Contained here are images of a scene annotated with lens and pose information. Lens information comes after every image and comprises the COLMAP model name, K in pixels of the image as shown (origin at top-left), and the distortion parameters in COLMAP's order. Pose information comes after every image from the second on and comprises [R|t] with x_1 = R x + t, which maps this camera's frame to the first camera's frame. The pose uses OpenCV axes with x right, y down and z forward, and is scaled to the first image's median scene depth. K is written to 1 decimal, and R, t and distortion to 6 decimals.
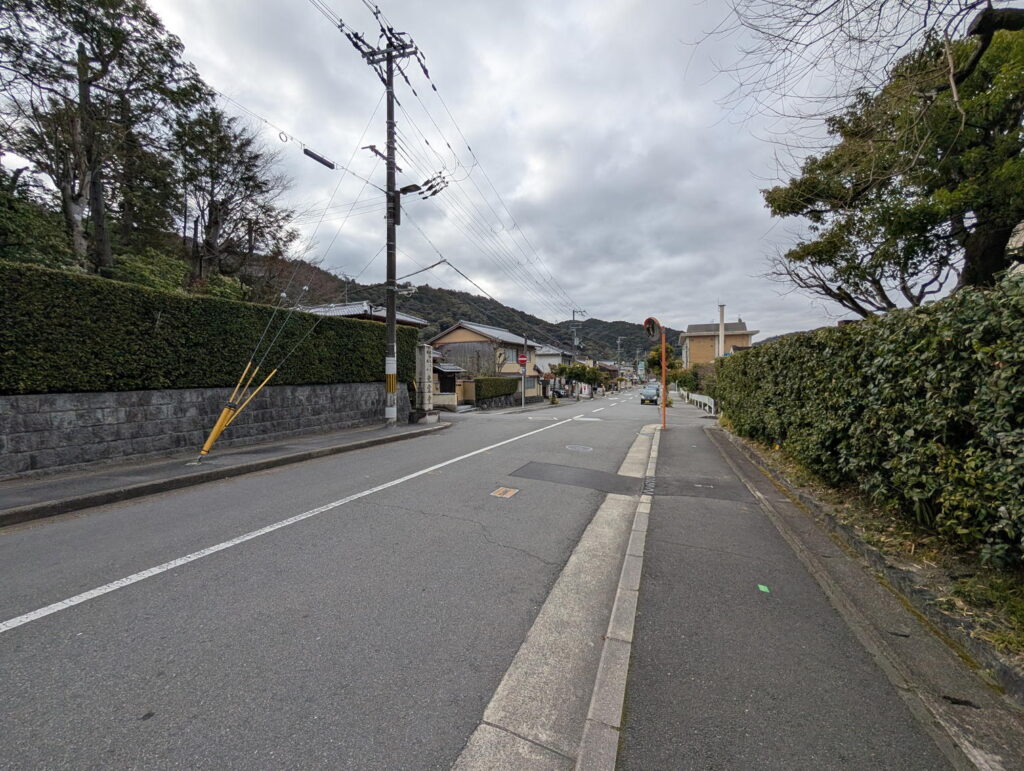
lens RADIAL K [[395.6, 0, 512.1], [0, 395.6, 382.8], [0, 0, 1]] dist [-0.000392, 0.000067]
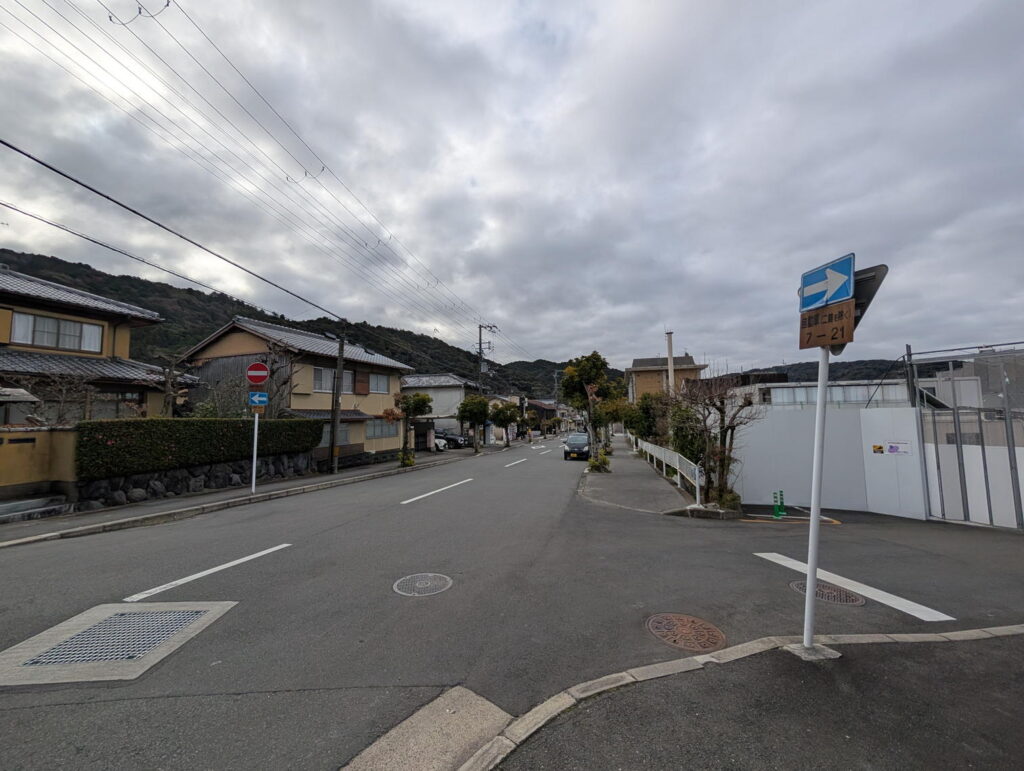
lens RADIAL K [[395.2, 0, 520.9], [0, 395.2, 390.4], [0, 0, 1]] dist [-0.000405, -0.000043]
pose [[0.990648, -0.004491, 0.136370, 0.187276], [0.016603, 0.995998, -0.087815, -0.000603], [-0.135430, 0.089258, 0.986758, 0.418626]]
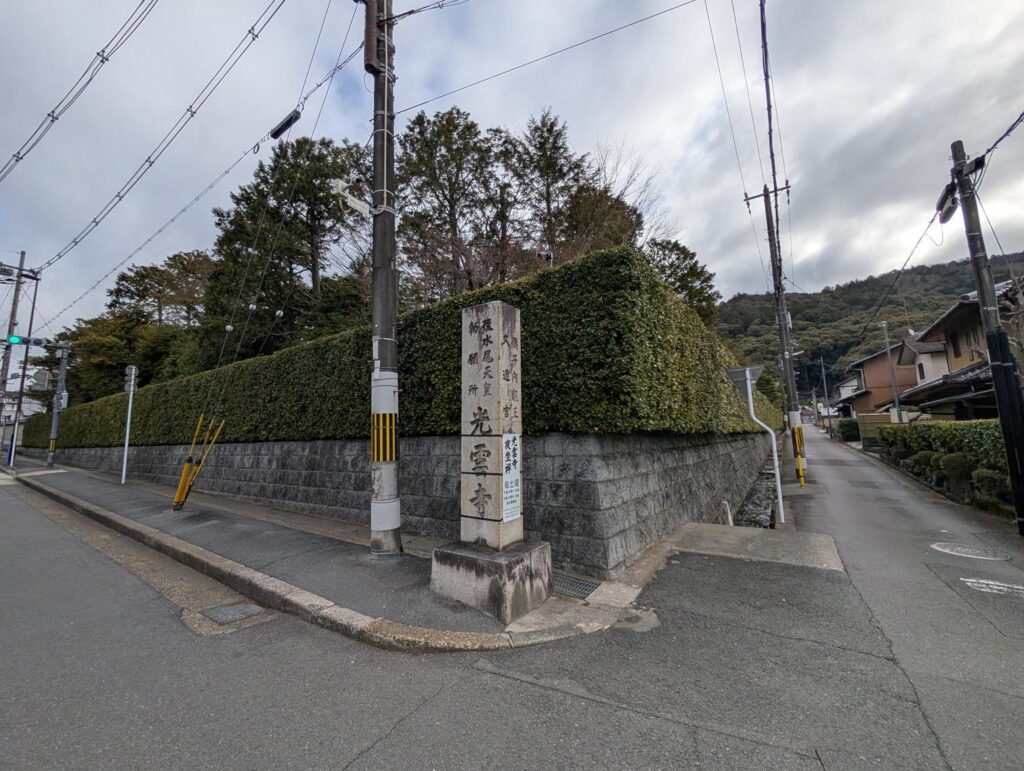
lens RADIAL K [[395.6, 0, 512.1], [0, 395.6, 382.8], [0, 0, 1]] dist [-0.000392, 0.000067]
pose [[-0.213921, -0.127884, -0.968444, 0.020966], [-0.000761, 0.991415, -0.130749, -0.000720], [0.976851, -0.027233, -0.212181, 0.468112]]
